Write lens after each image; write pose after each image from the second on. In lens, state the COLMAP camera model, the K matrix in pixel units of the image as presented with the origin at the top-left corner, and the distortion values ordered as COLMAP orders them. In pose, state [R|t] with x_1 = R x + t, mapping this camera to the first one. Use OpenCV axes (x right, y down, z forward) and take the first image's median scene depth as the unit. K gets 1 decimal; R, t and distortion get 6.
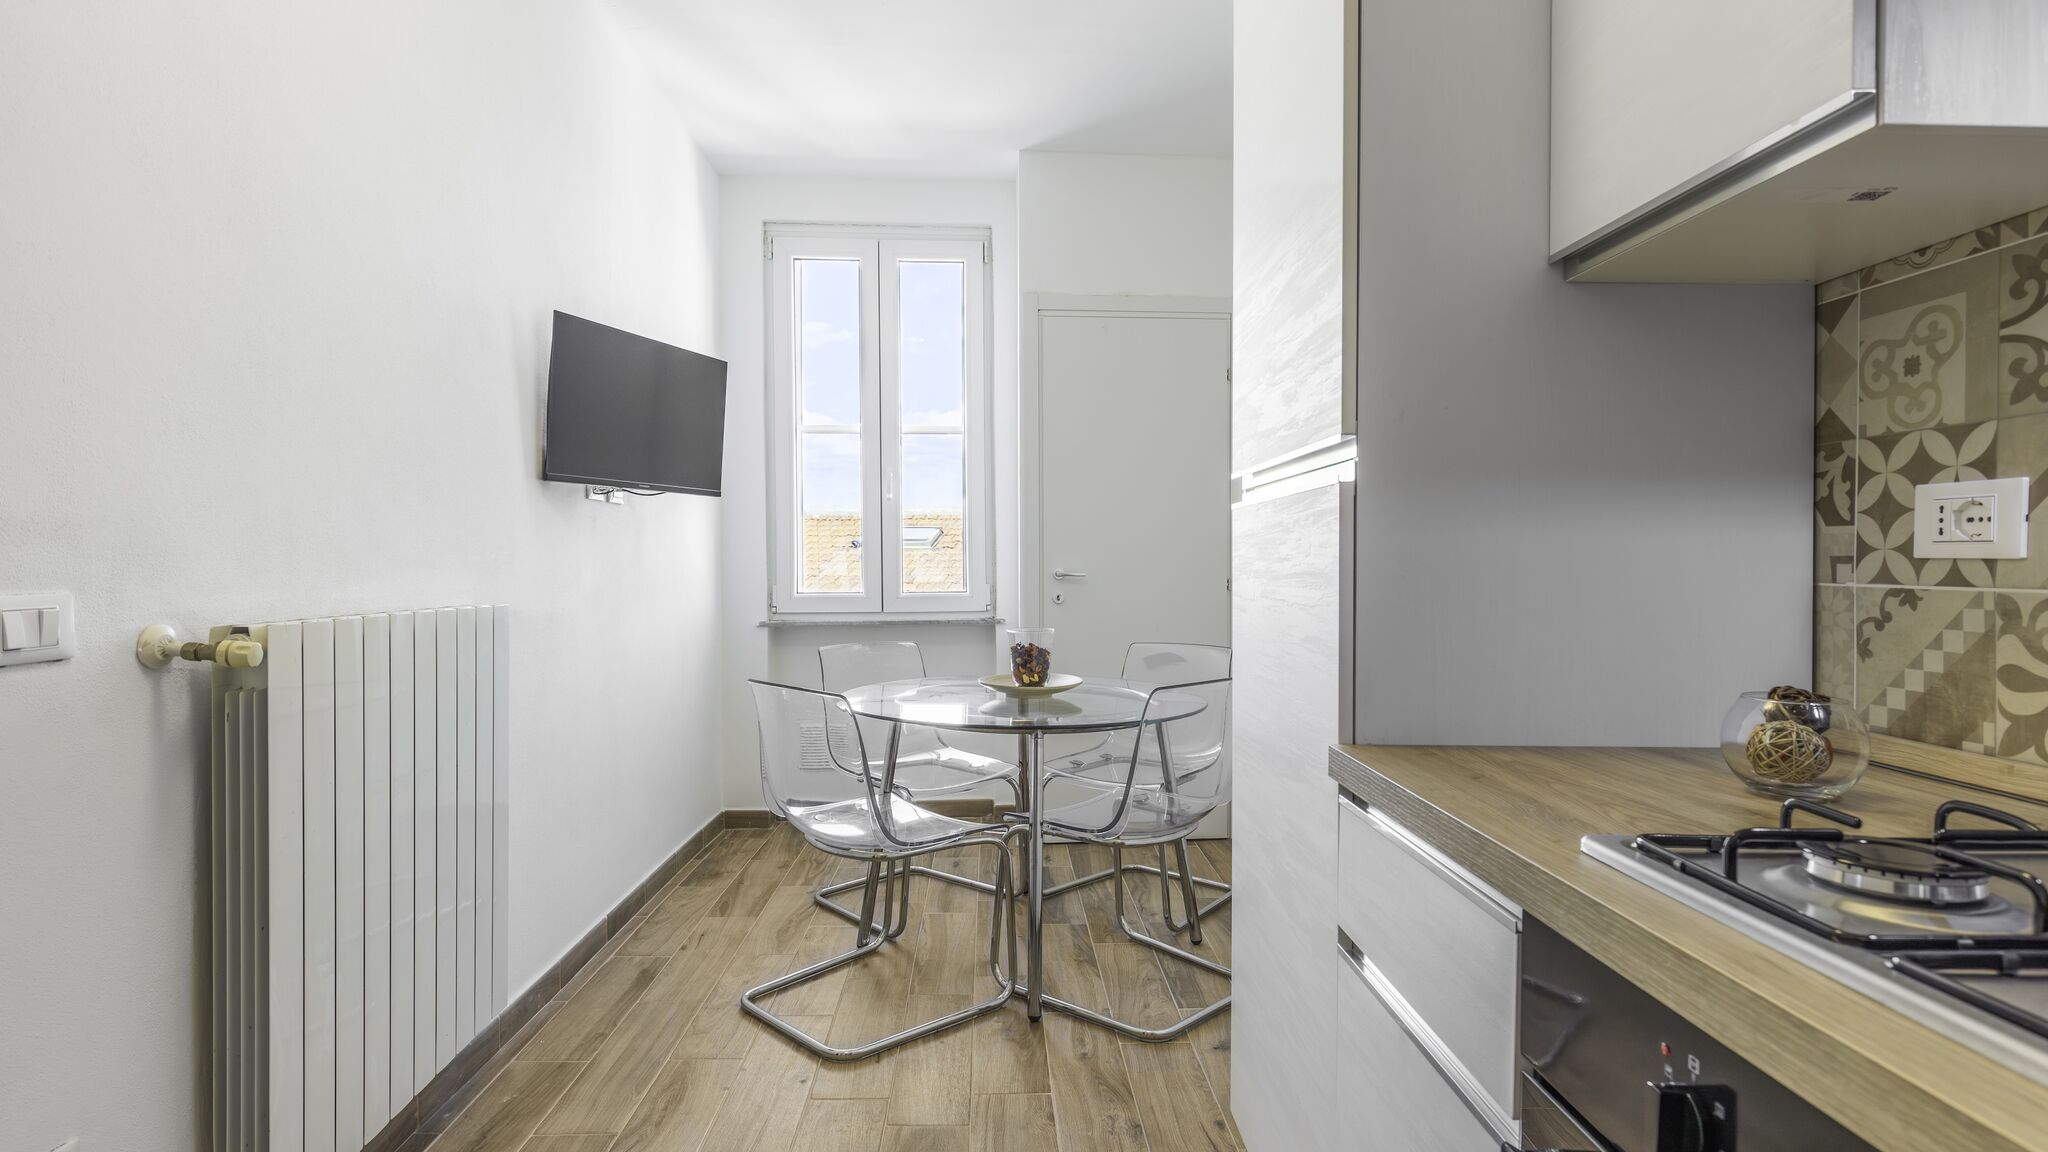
lens RADIAL K [[1038.3, 0, 1025.5], [0, 1038.3, 576.3], [0, 0, 1]] dist [-0.004402, -0.000496]
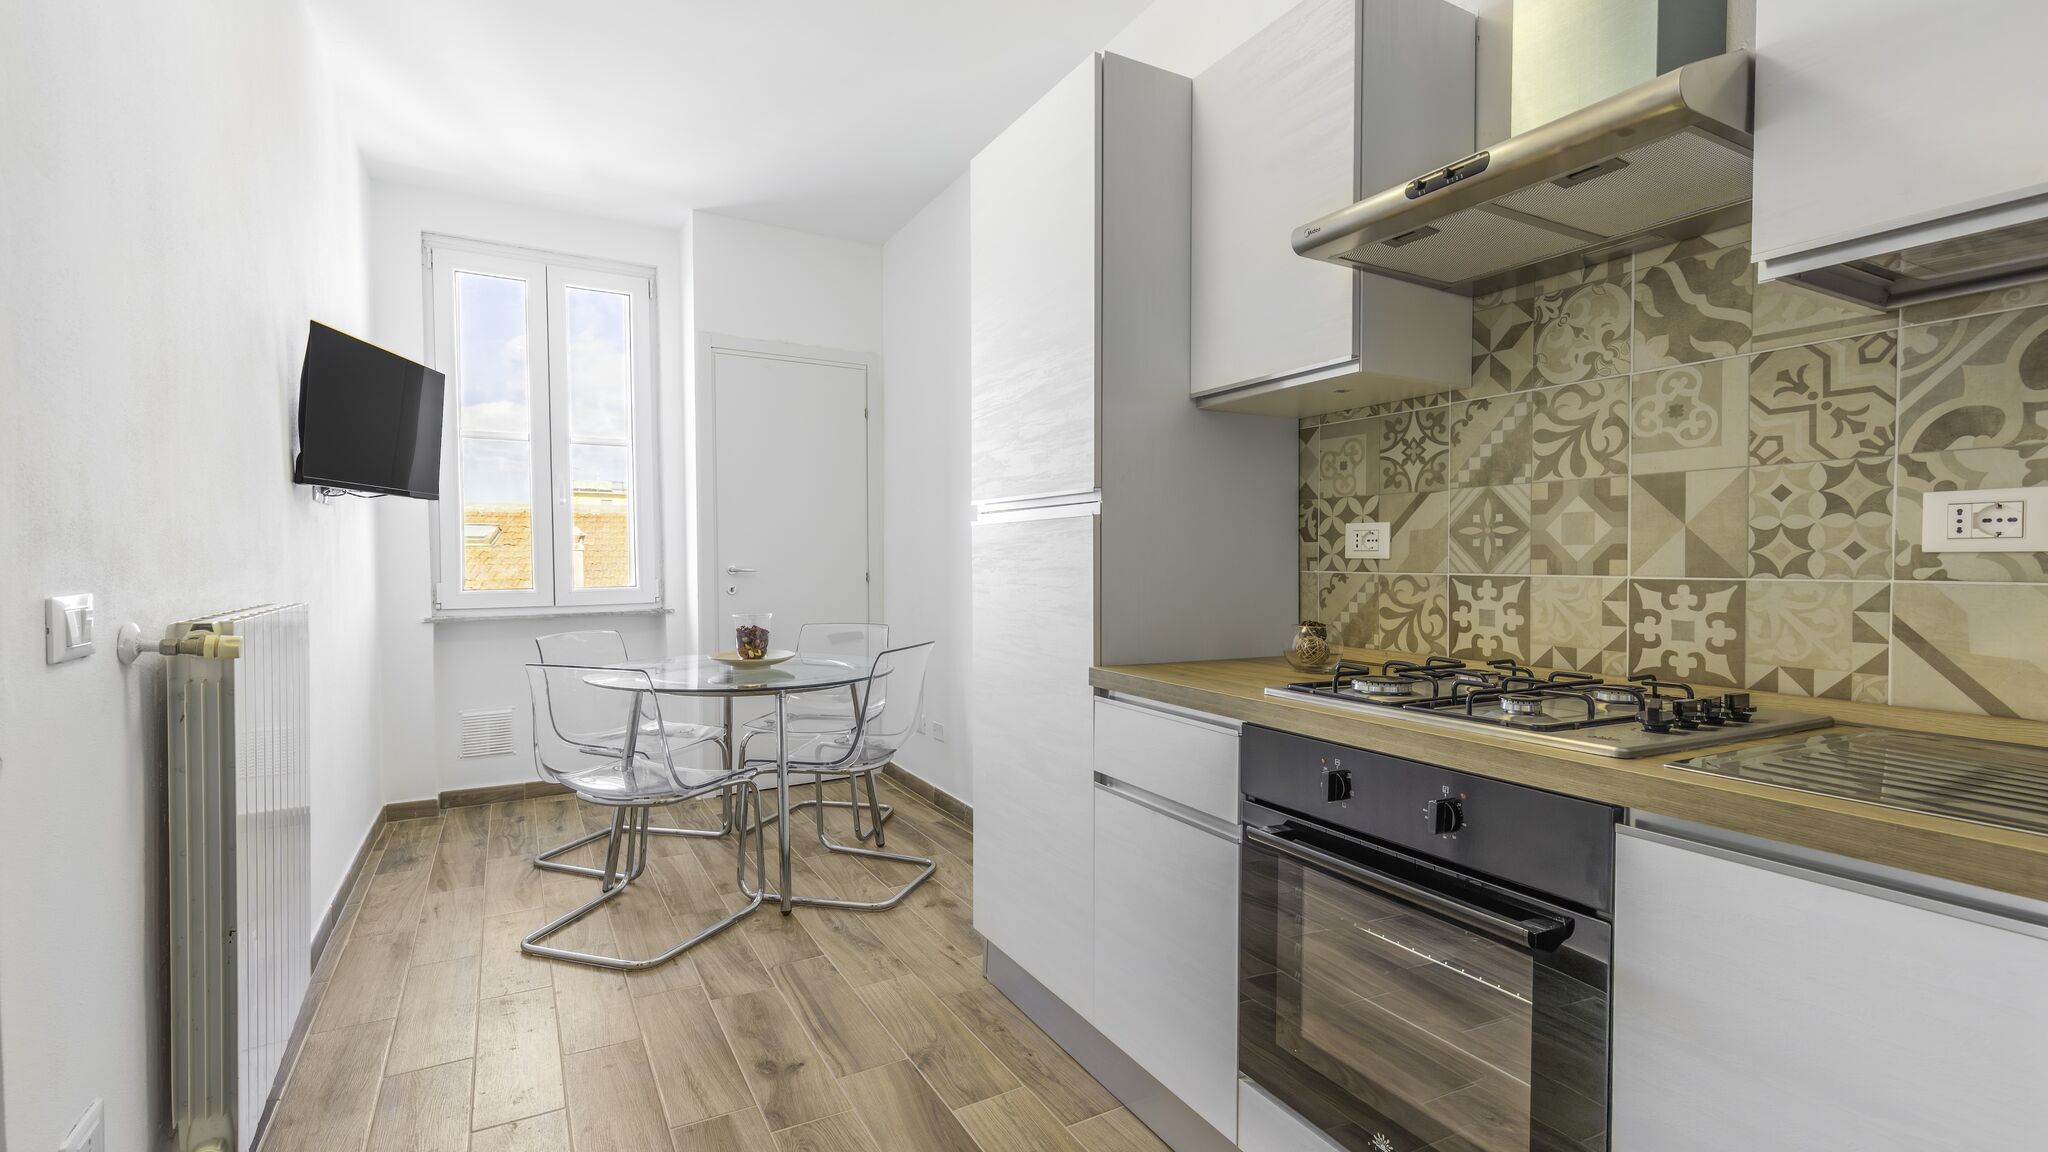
lens RADIAL K [[909.0, 0, 1026.2], [0, 909.0, 575.0], [0, 0, 1]] dist [0.003341, -0.000026]
pose [[0.886286, -0.010392, 0.463021, -0.254694], [0.008262, 0.999944, 0.006629, -0.000644], [-0.463064, -0.002049, 0.886323, -0.148220]]
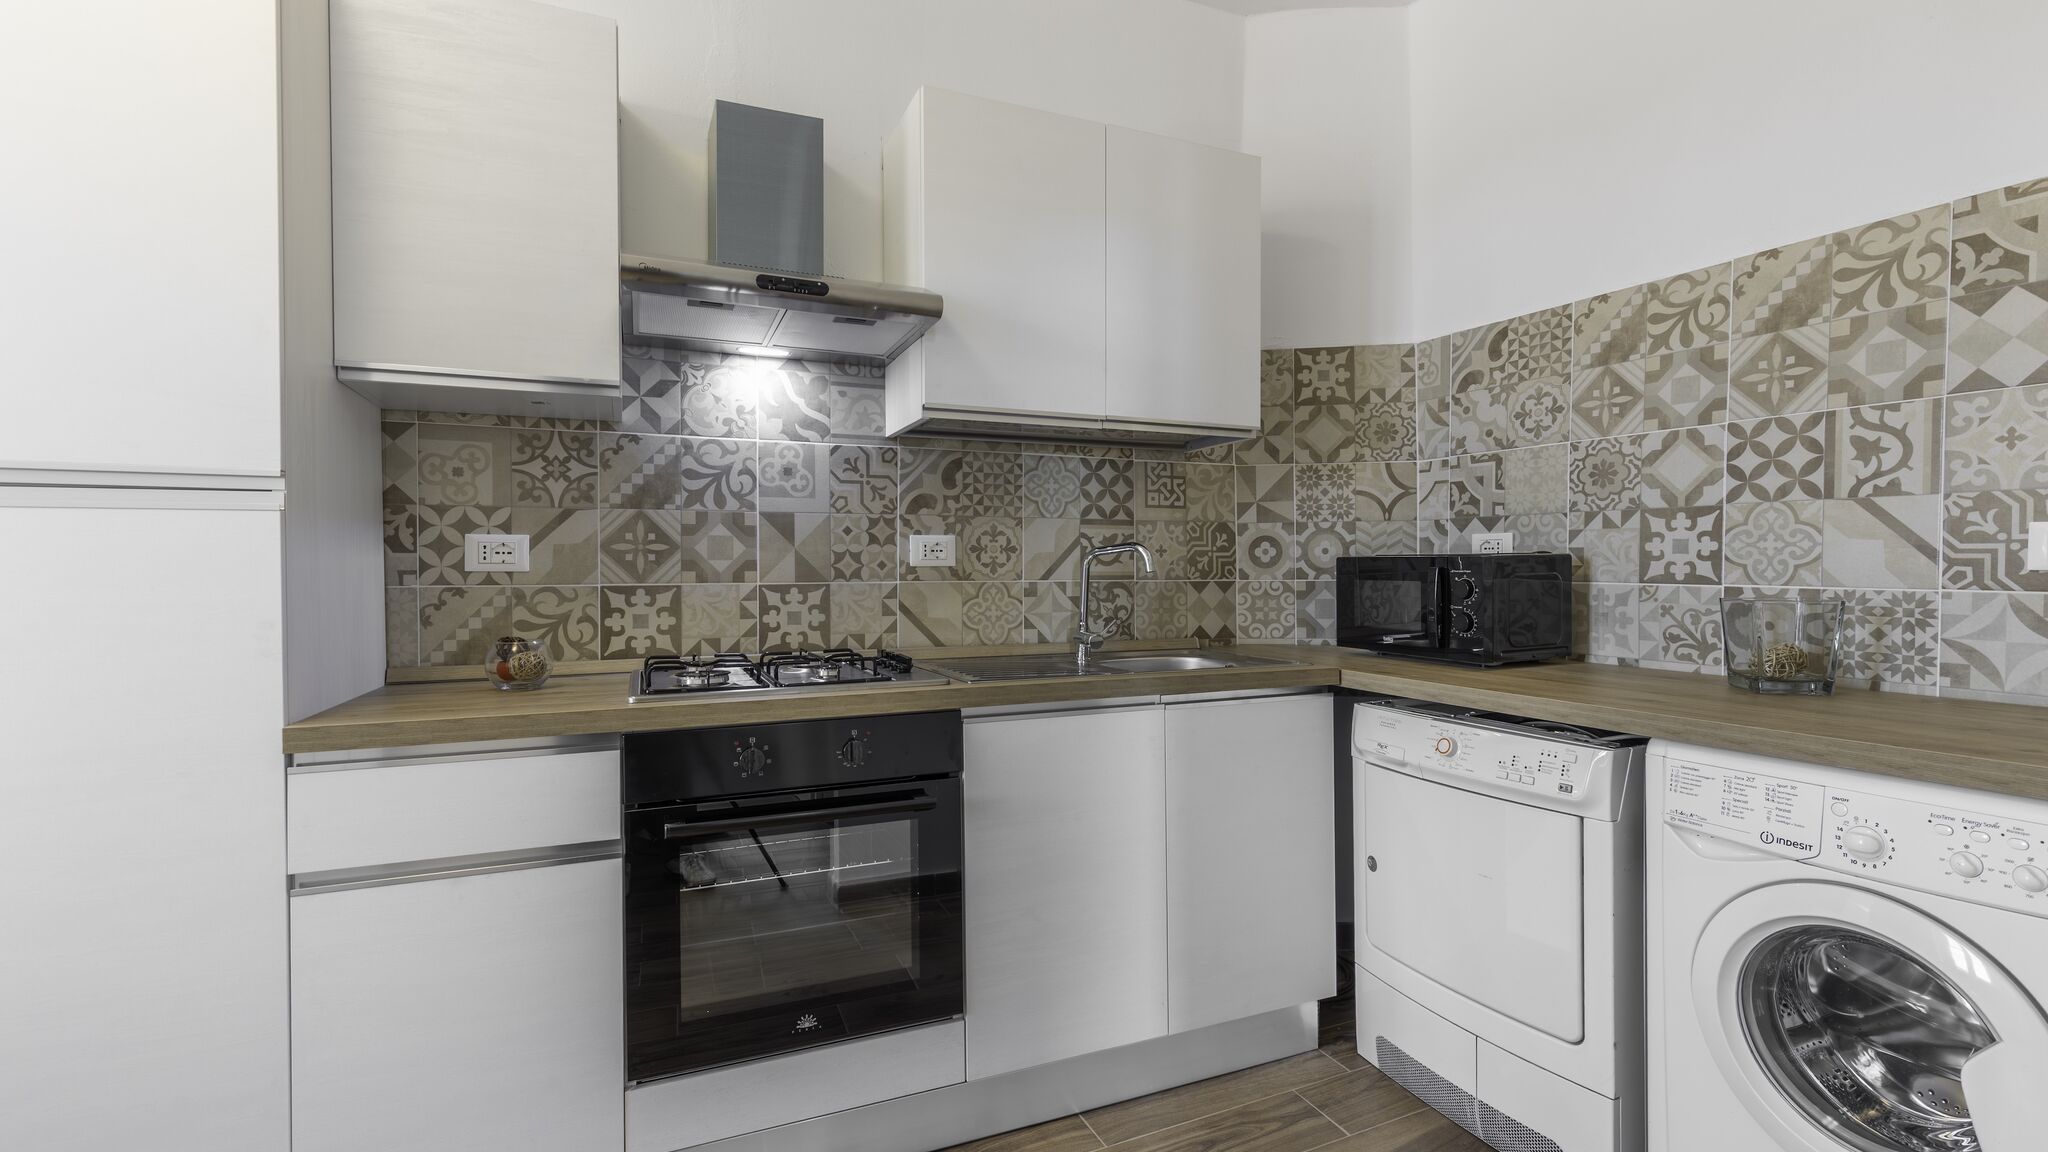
lens RADIAL K [[909.0, 0, 1020.9], [0, 909.0, 573.9], [0, 0, 1]] dist [0.003341, -0.000026]
pose [[-0.376084, -0.003280, 0.926580, -0.511848], [0.017385, 0.999793, 0.010595, -0.005737], [-0.926422, 0.020094, -0.375949, 0.308007]]
